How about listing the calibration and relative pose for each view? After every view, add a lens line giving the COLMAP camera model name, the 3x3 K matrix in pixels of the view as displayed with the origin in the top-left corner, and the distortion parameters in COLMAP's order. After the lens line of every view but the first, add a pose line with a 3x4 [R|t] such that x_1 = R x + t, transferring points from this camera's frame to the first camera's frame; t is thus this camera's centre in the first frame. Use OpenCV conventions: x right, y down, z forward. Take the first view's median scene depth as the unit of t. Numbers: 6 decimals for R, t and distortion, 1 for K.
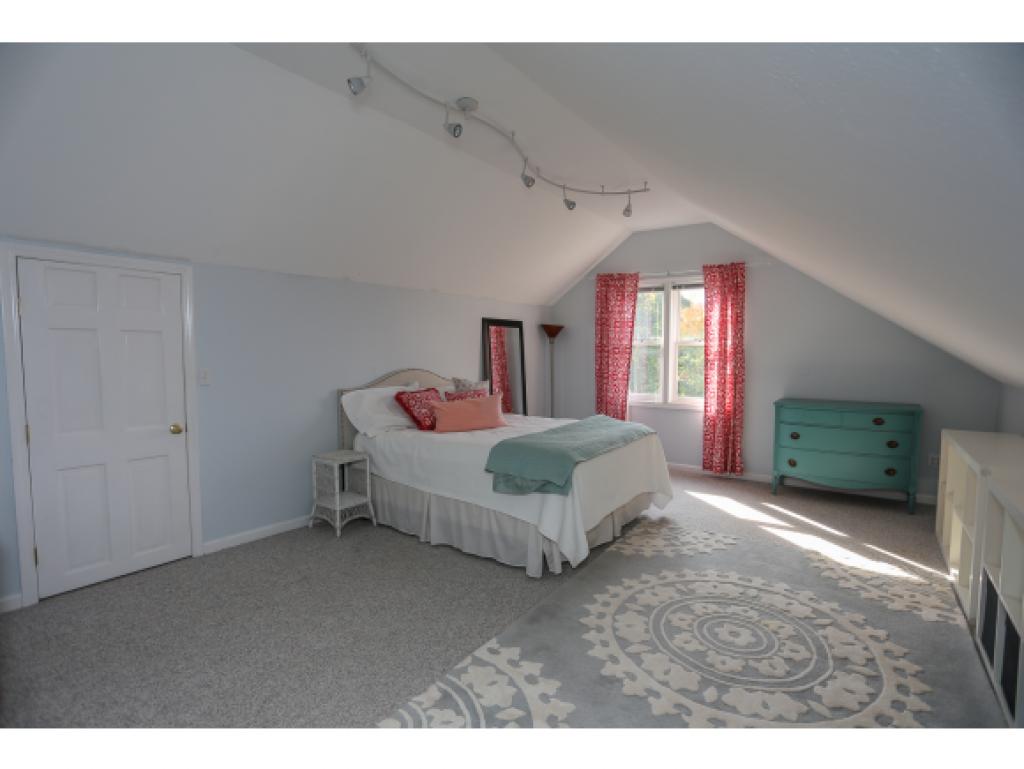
lens RADIAL K [[498.2, 0, 503.3], [0, 498.2, 377.1], [0, 0, 1]] dist [-0.065171, 0.019964]
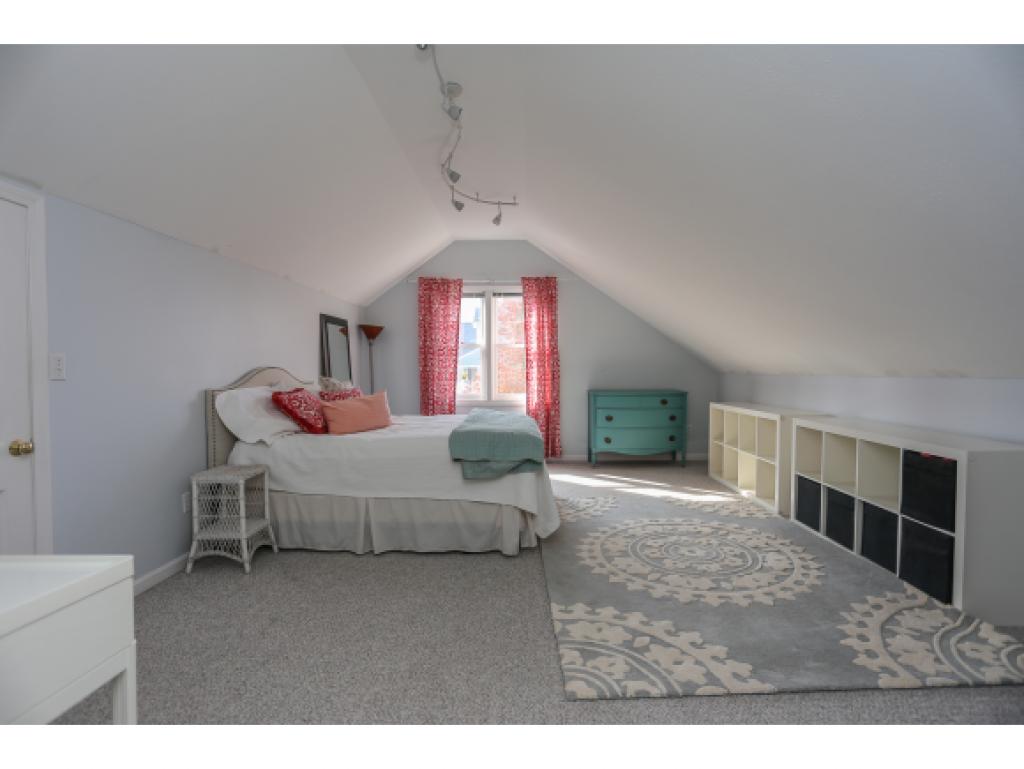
lens RADIAL K [[498.2, 0, 536.1], [0, 498.2, 370.8], [0, 0, 1]] dist [-0.065171, 0.019964]
pose [[0.814396, -0.011454, 0.580197, -0.324870], [0.034069, 0.999024, -0.028098, 0.031749], [-0.579309, 0.042649, 0.813992, 0.069948]]
